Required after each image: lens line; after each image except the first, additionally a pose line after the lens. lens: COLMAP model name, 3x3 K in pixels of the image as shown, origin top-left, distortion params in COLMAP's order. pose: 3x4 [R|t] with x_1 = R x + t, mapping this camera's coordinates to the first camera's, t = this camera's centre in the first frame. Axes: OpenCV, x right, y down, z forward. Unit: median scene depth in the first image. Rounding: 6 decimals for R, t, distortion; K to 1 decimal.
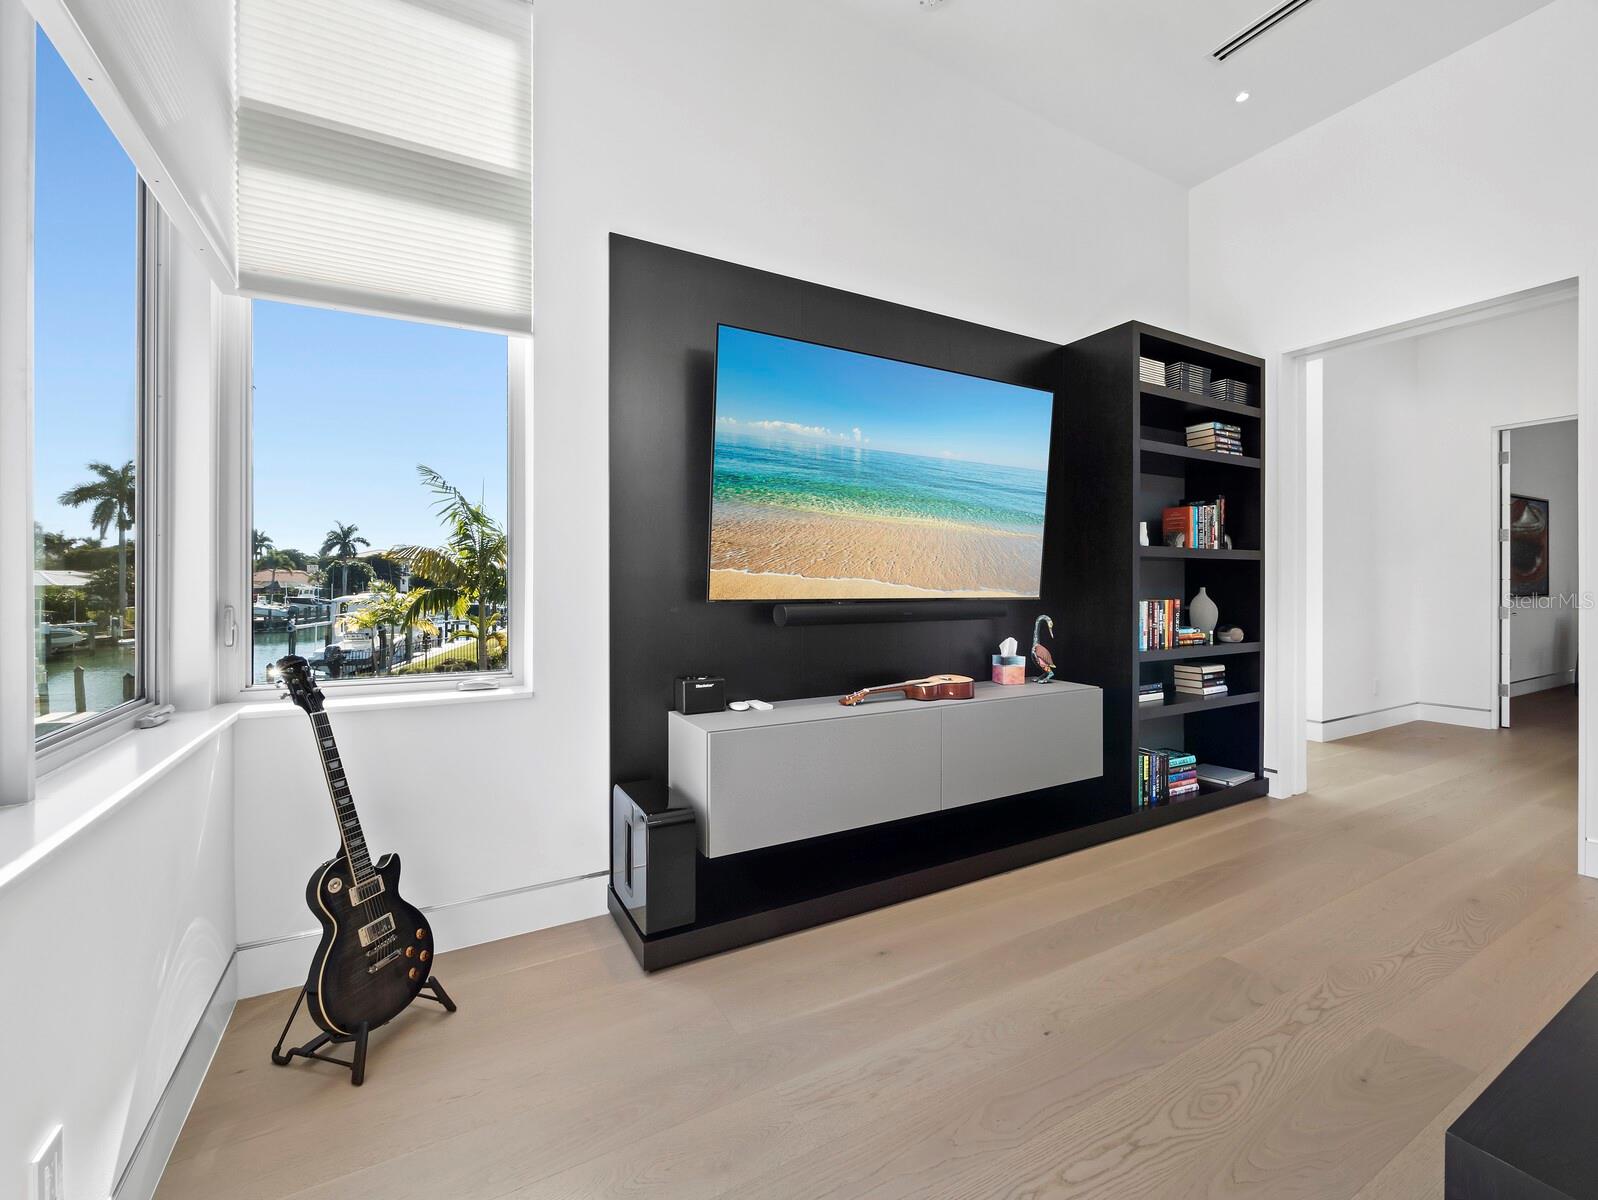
lens RADIAL K [[676.4, 0, 780.6], [0, 676.4, 582.9], [0, 0, 1]] dist [-0.012137, 0.003574]
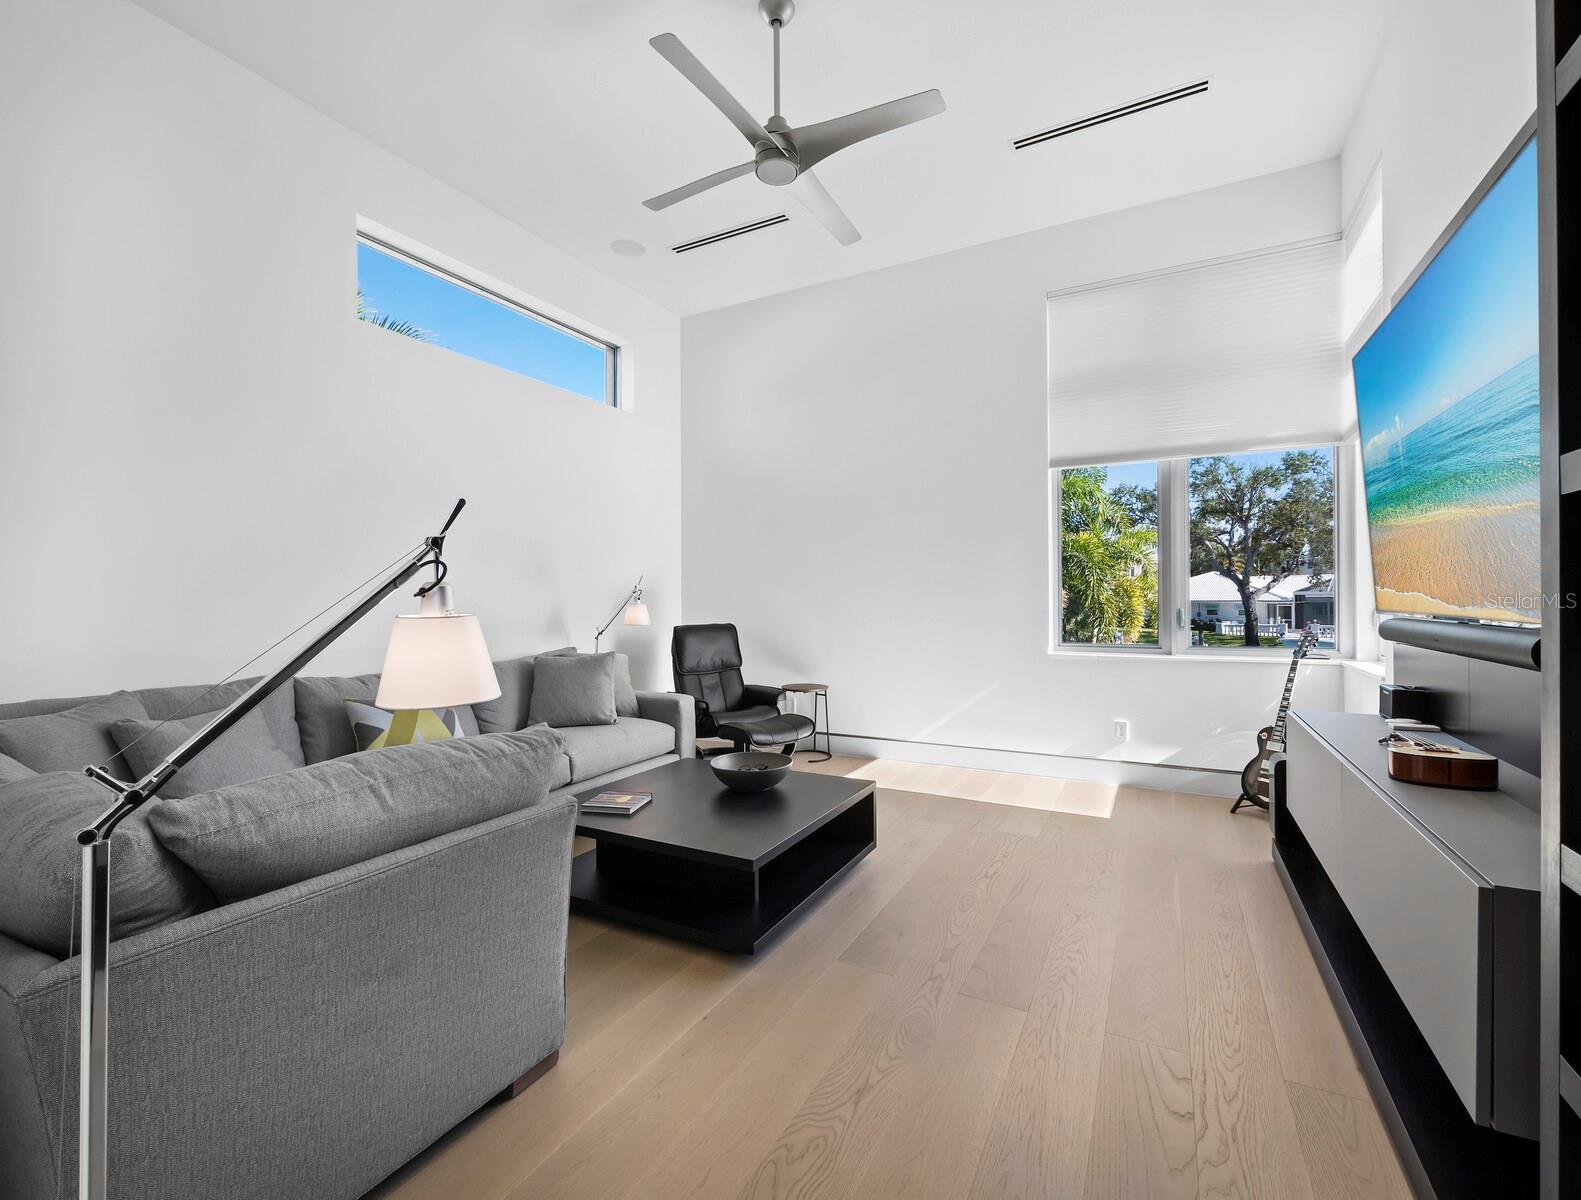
lens RADIAL K [[681.5, 0, 795.8], [0, 681.5, 596.0], [0, 0, 1]] dist [0.000040, 0.000073]
pose [[-0.835011, 0.001058, -0.550233, 1.561949], [0.004934, 0.999972, -0.005565, 0.009298], [0.550212, -0.007361, -0.834993, 1.761967]]
